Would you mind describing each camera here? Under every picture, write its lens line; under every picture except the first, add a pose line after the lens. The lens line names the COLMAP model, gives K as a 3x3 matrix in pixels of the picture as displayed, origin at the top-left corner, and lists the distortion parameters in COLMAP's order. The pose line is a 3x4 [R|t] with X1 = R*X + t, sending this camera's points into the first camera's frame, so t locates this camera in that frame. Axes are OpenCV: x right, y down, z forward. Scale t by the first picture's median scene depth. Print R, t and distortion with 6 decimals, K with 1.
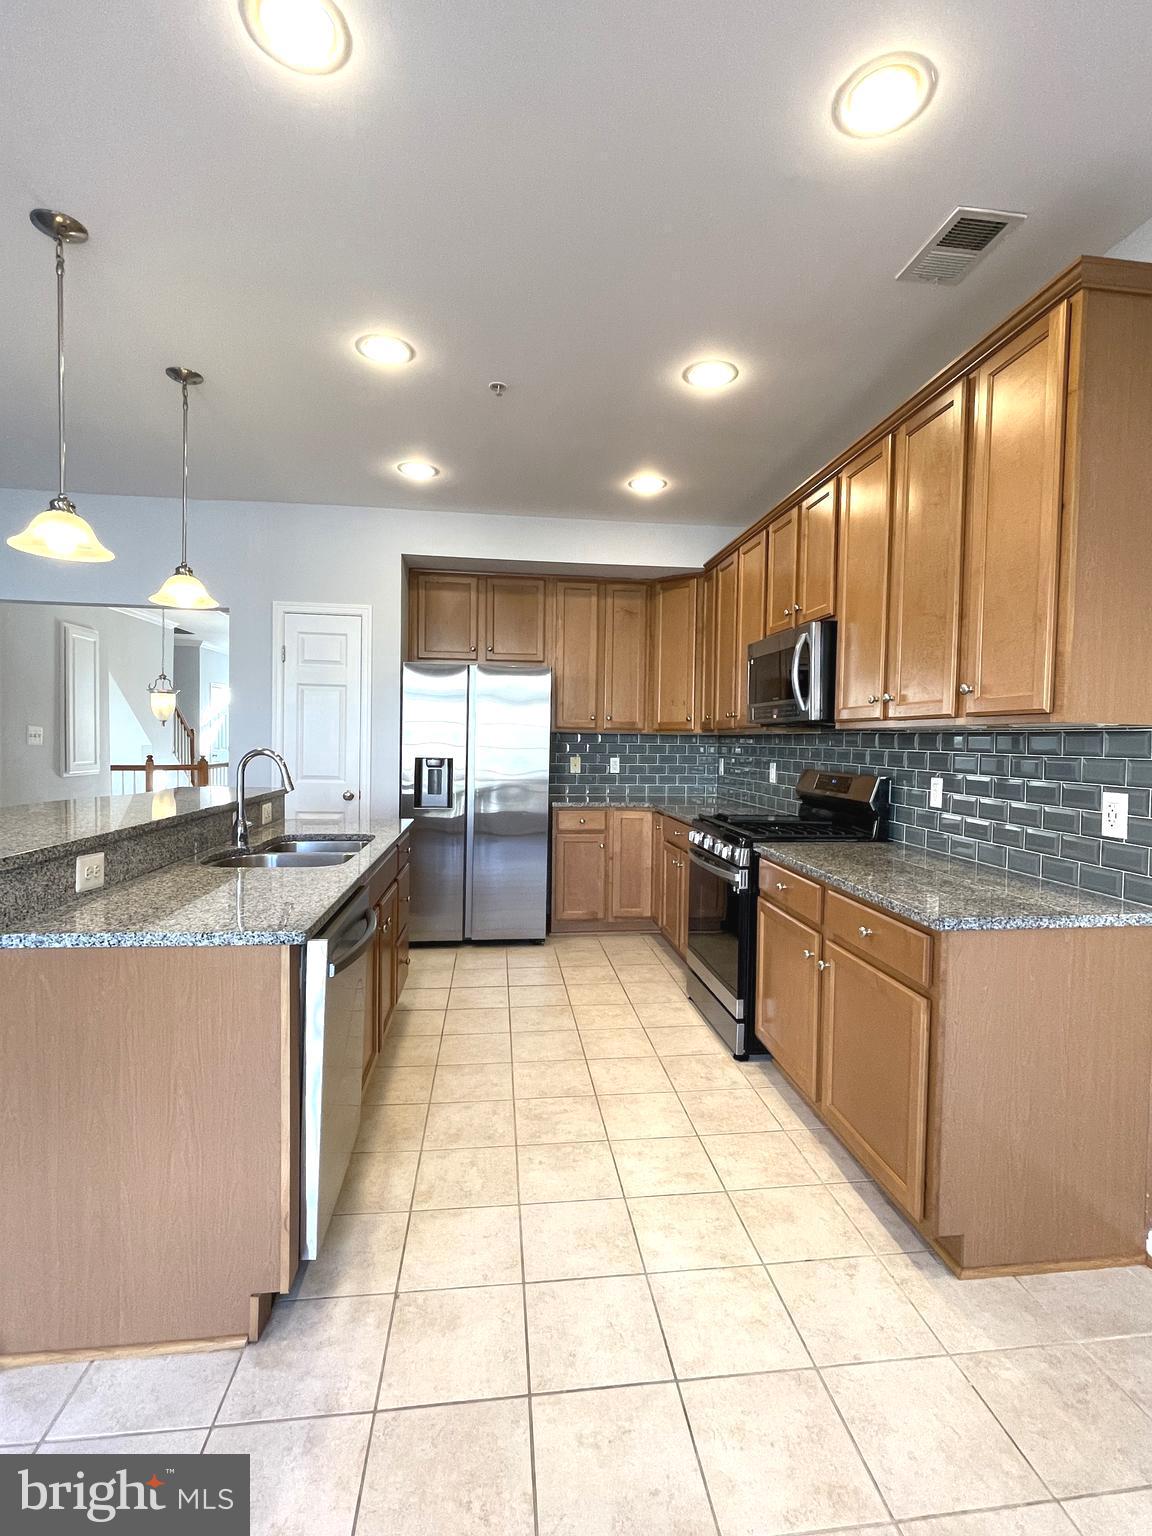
lens RADIAL K [[713.8, 0, 580.0], [0, 713.8, 766.1], [0, 0, 1]] dist [-0.005065, -0.000406]
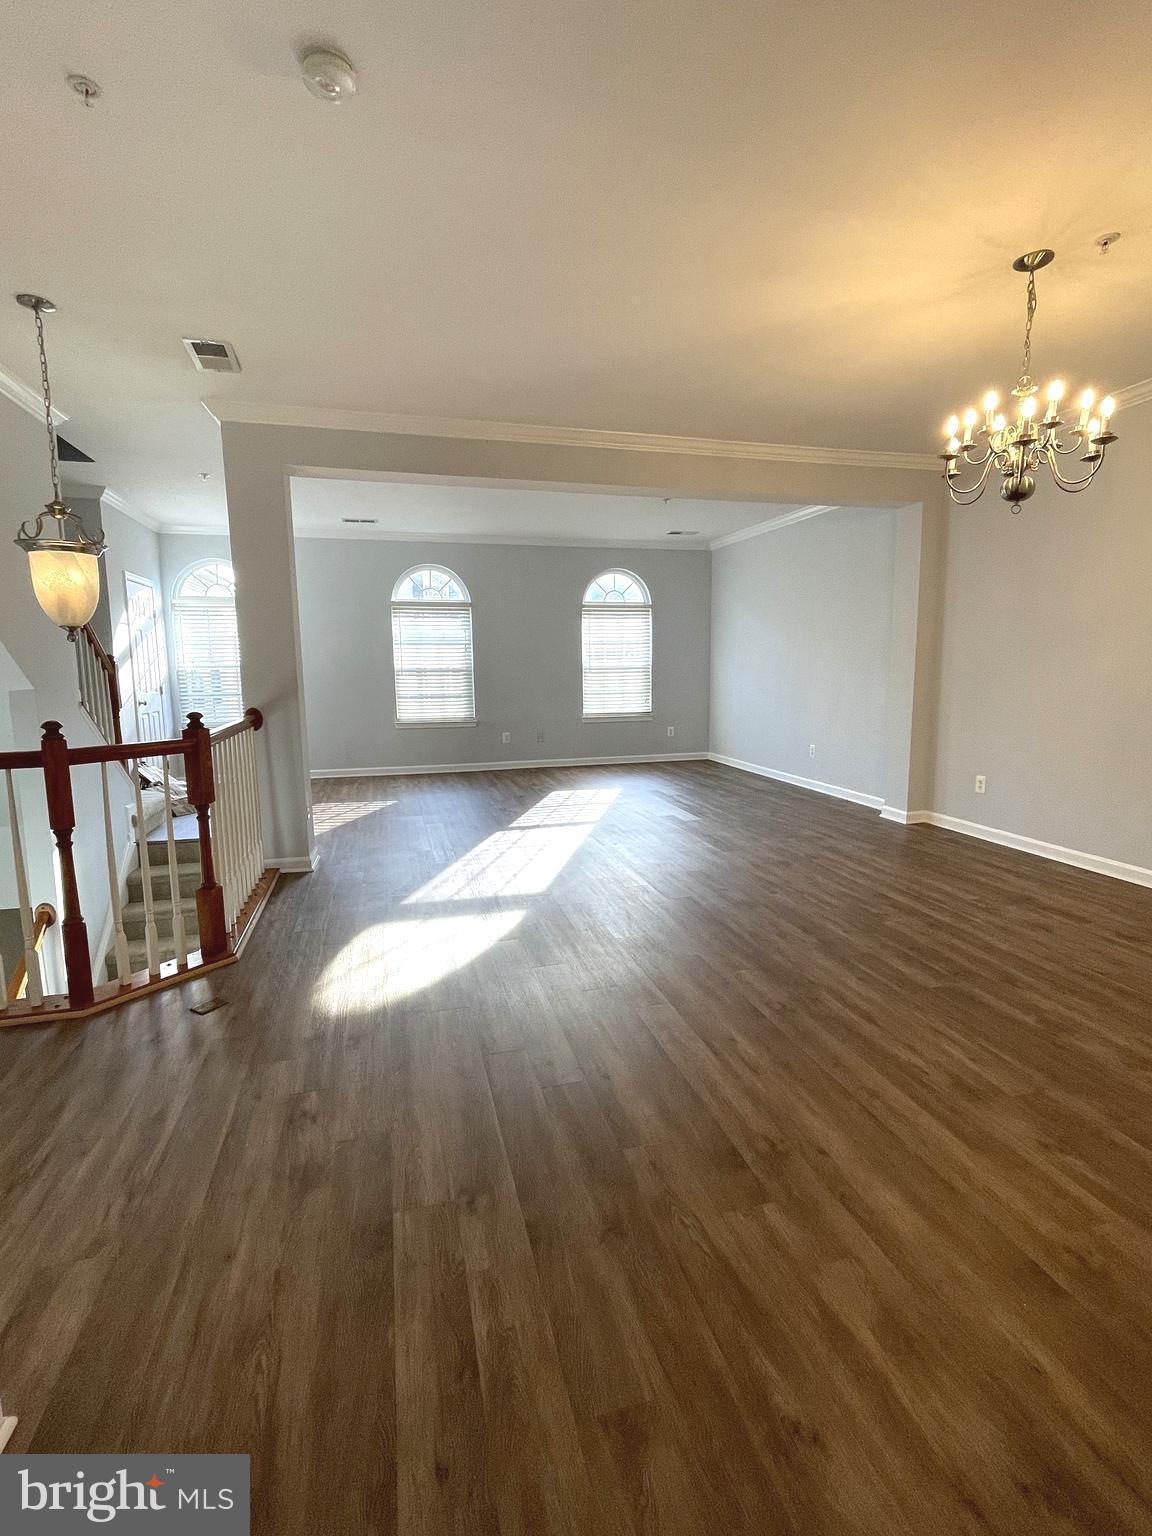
lens RADIAL K [[713.8, 0, 575.9], [0, 713.8, 768.1], [0, 0, 1]] dist [-0.005065, -0.000406]
pose [[0.990600, -0.046492, 0.128646, -0.714980], [0.032732, 0.993711, 0.107081, -0.039192], [-0.132815, -0.101863, 0.985892, 1.122303]]
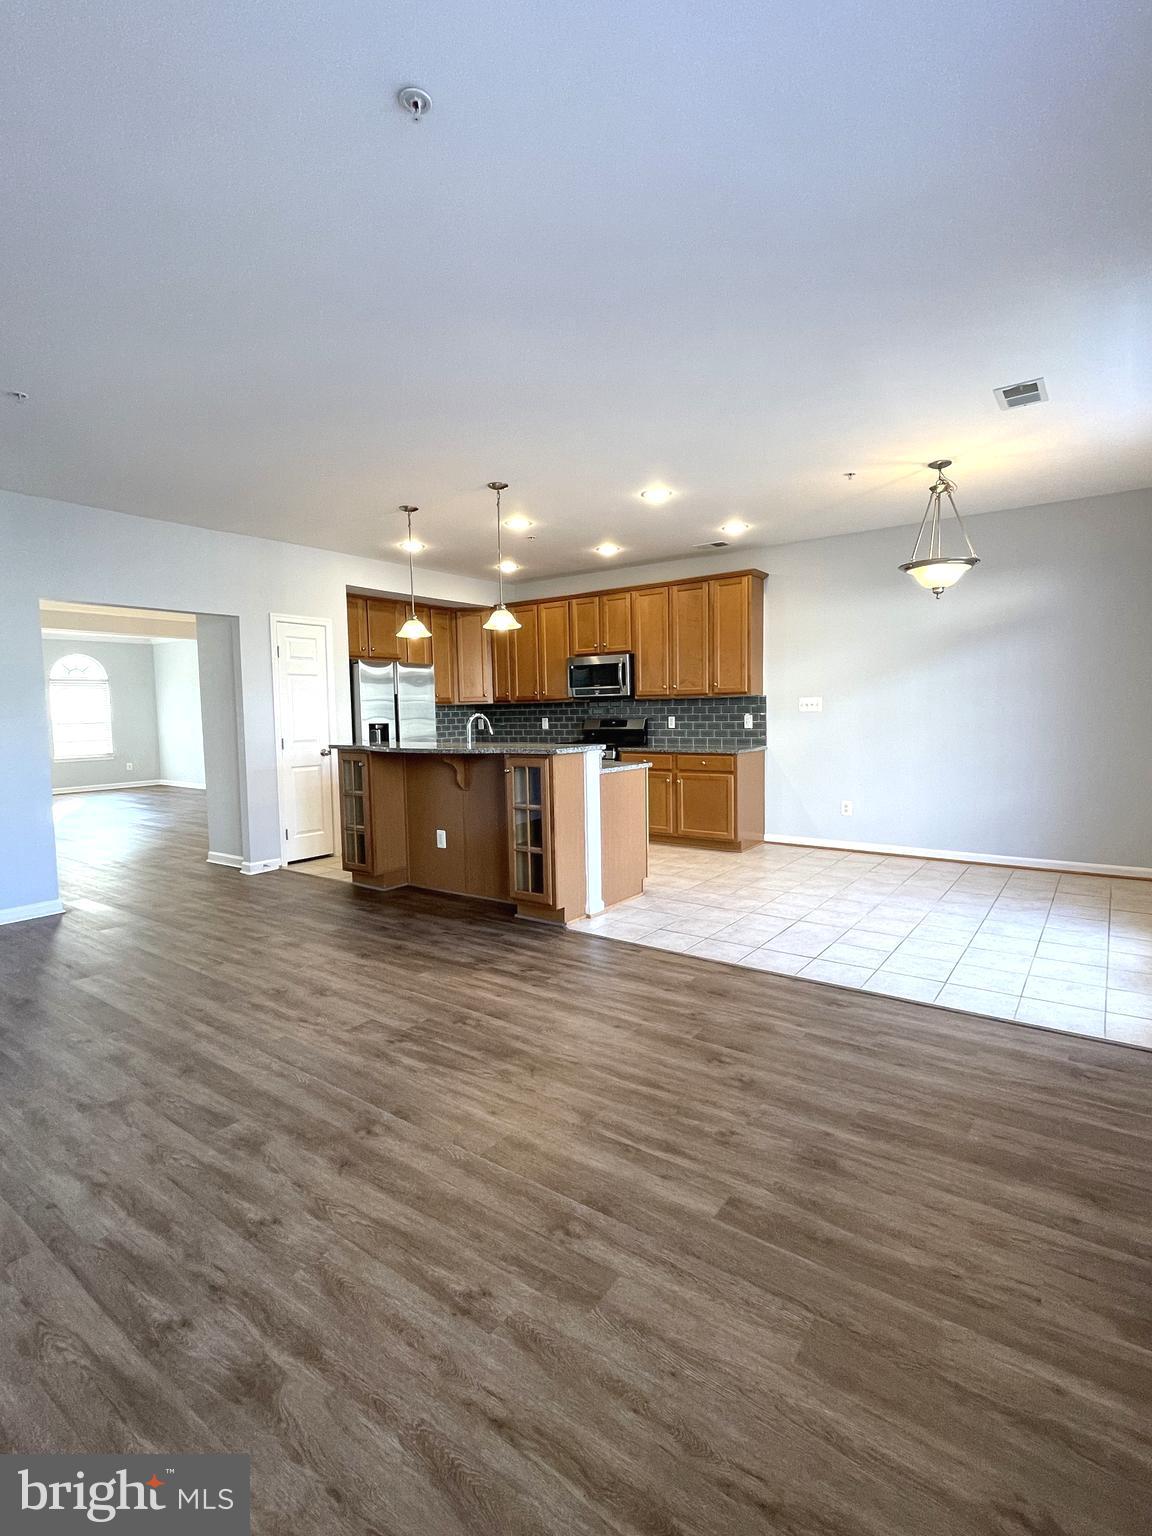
lens RADIAL K [[713.8, 0, 581.3], [0, 713.8, 764.0], [0, 0, 1]] dist [-0.005065, -0.000406]
pose [[0.696683, -0.083994, 0.712445, -0.991838], [0.059791, 0.996465, 0.059011, 0.009670], [-0.714883, 0.001486, 0.699242, -0.359911]]
